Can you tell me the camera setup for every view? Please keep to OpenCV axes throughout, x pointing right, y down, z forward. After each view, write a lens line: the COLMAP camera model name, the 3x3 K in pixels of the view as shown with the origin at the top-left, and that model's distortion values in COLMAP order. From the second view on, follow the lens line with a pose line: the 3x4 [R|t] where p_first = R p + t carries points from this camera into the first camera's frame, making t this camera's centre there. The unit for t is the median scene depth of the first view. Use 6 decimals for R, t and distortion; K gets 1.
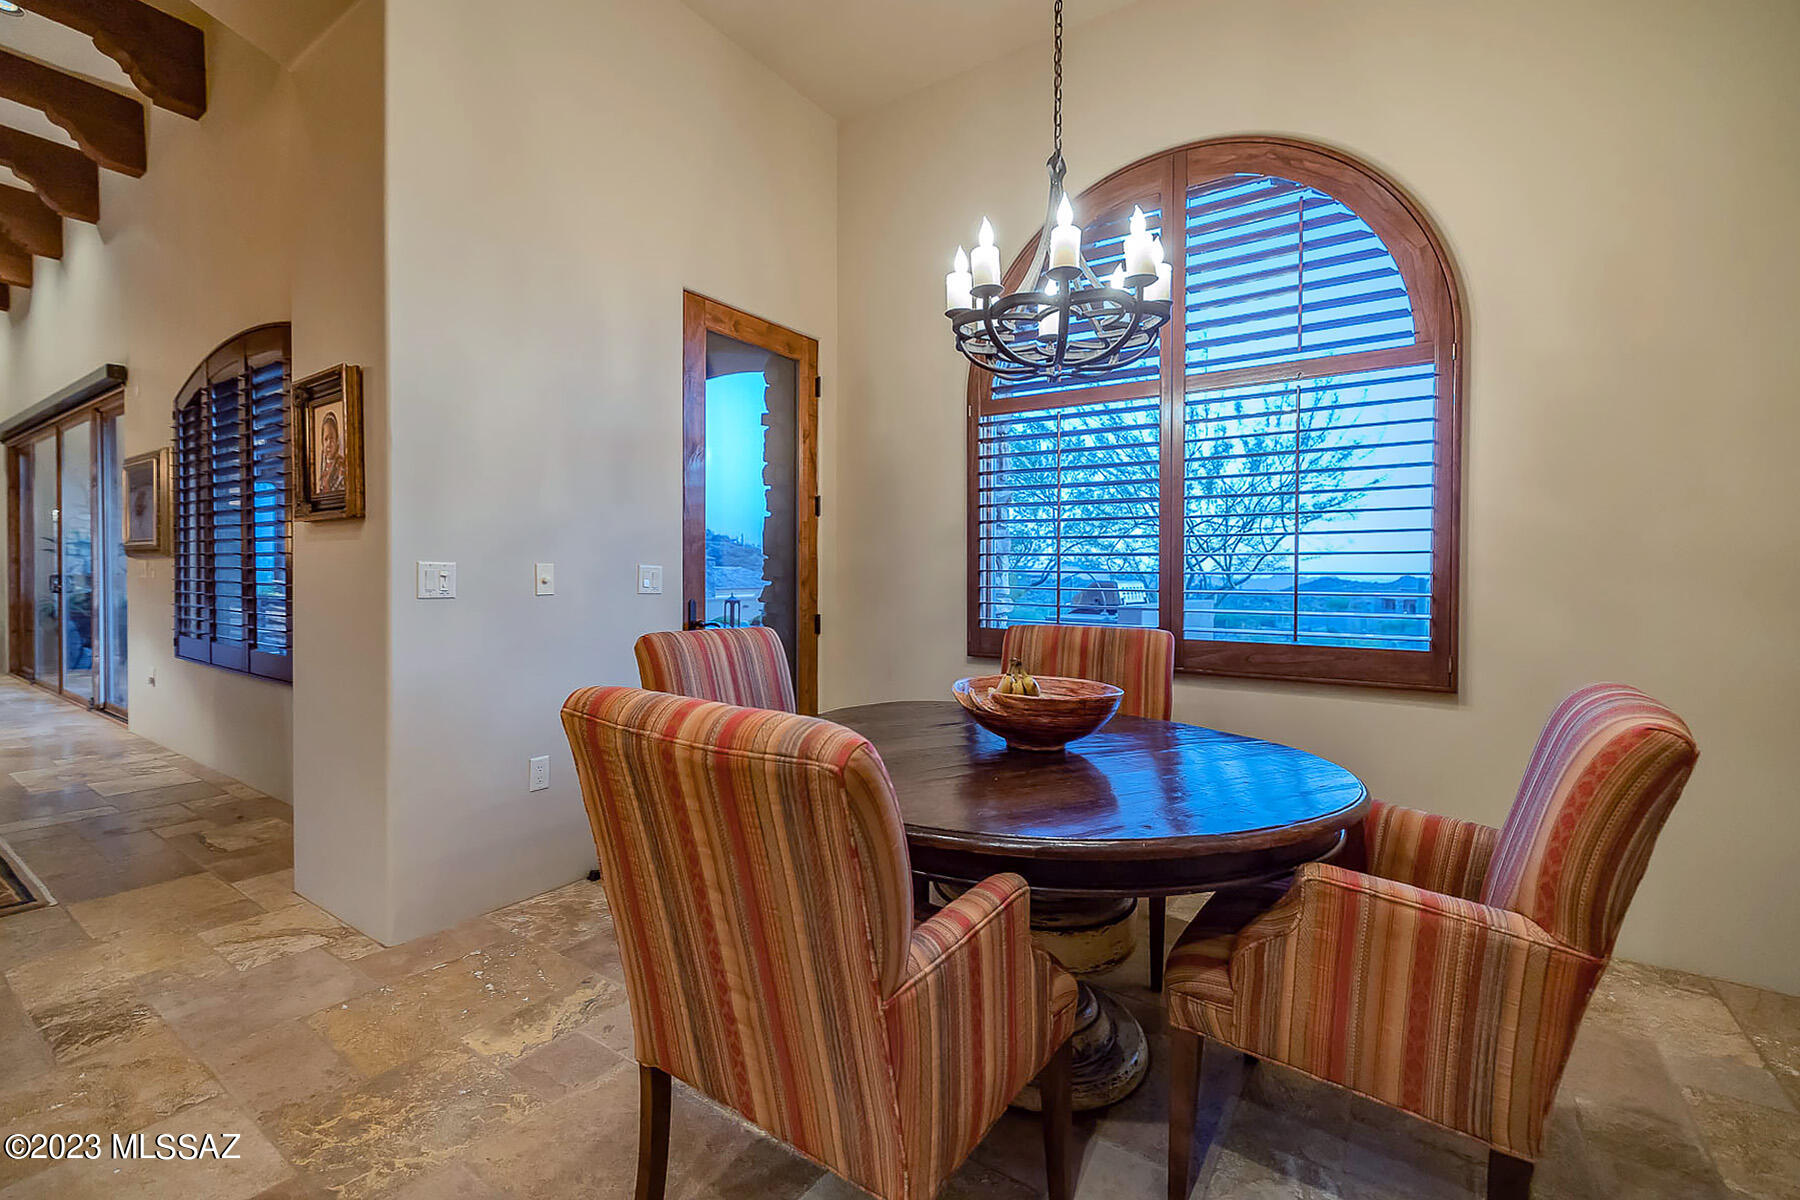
lens RADIAL K [[790.3, 0, 891.5], [0, 790.3, 565.5], [0, 0, 1]] dist [0.000600, -0.000294]
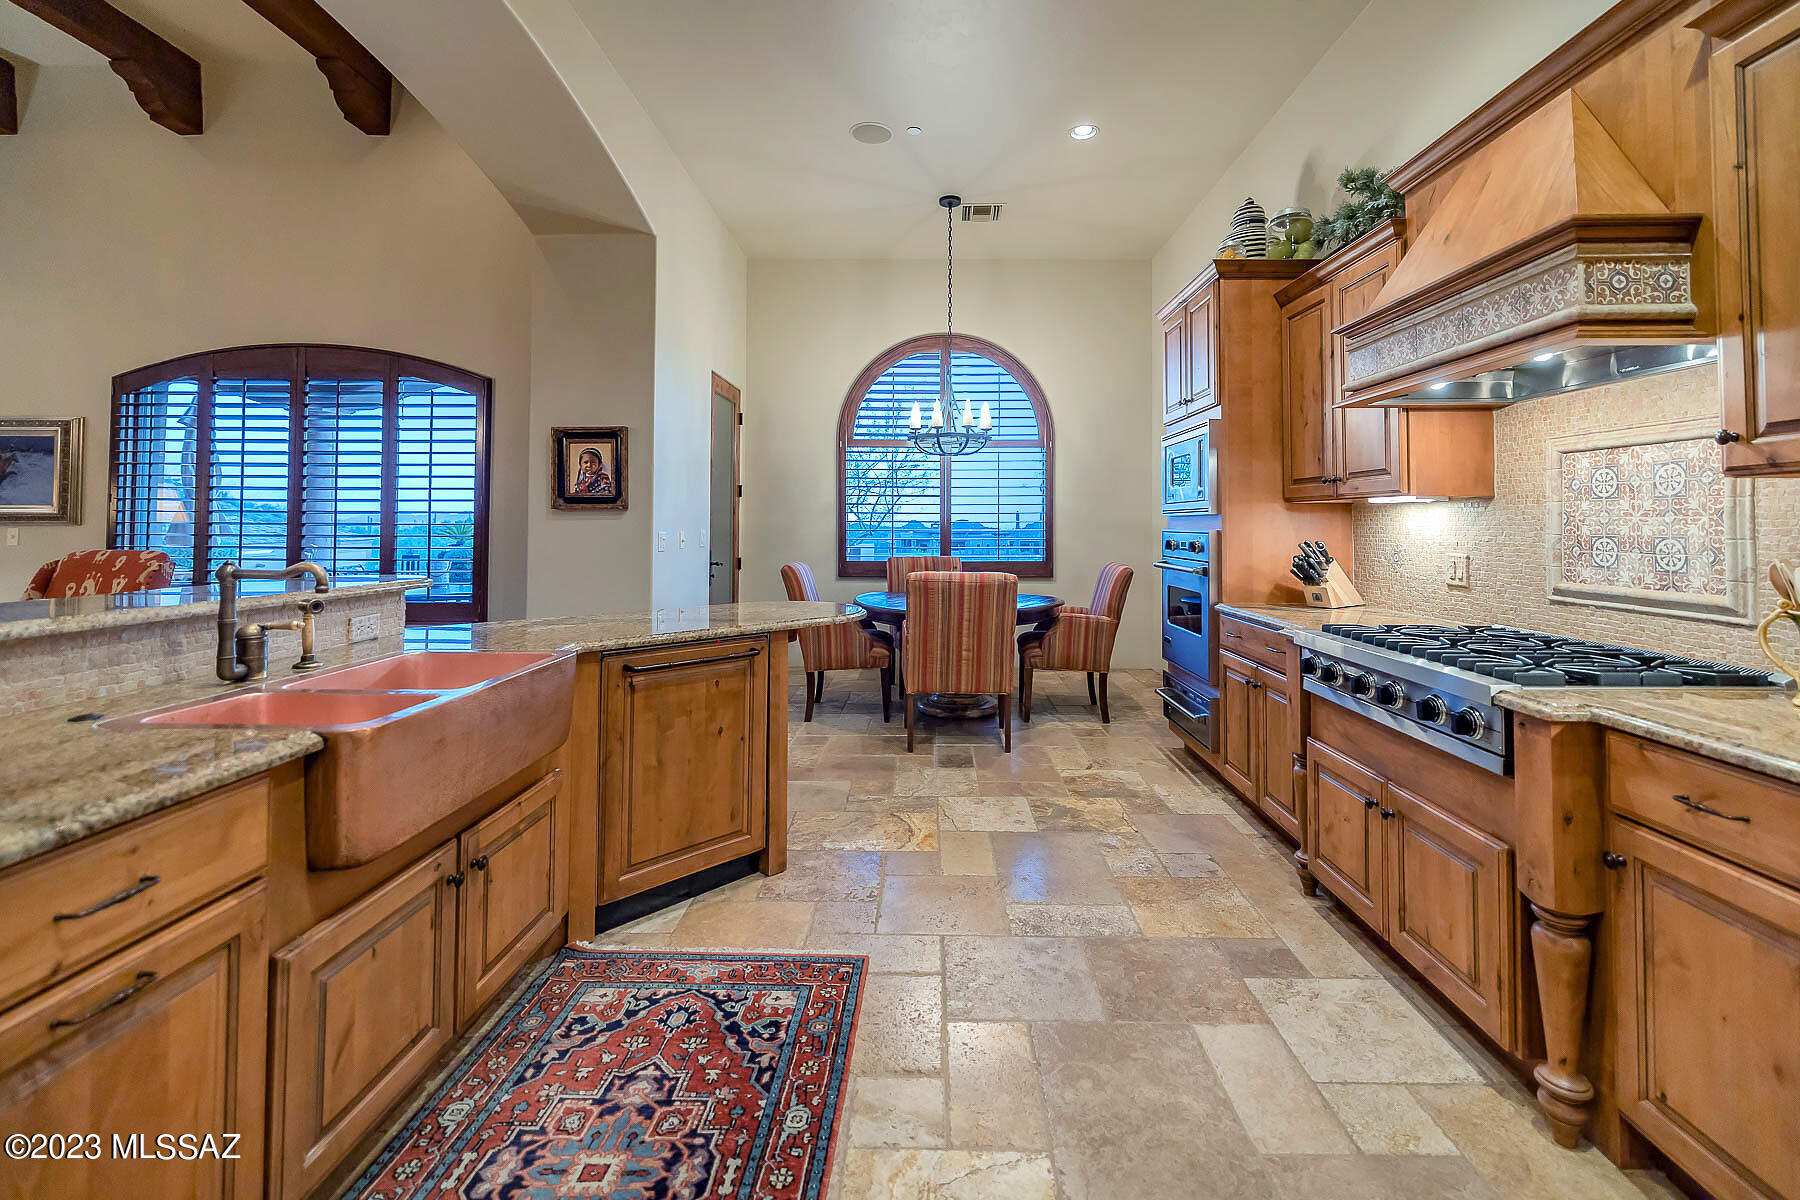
lens RADIAL K [[746.1, 0, 925.6], [0, 746.1, 505.6], [0, 0, 1]] dist [0.001326, 0.000100]
pose [[0.823275, 0.015384, 0.567434, -0.837315], [0.005173, 0.999388, -0.034600, 0.011139], [-0.567619, 0.031420, 0.822691, -0.638257]]
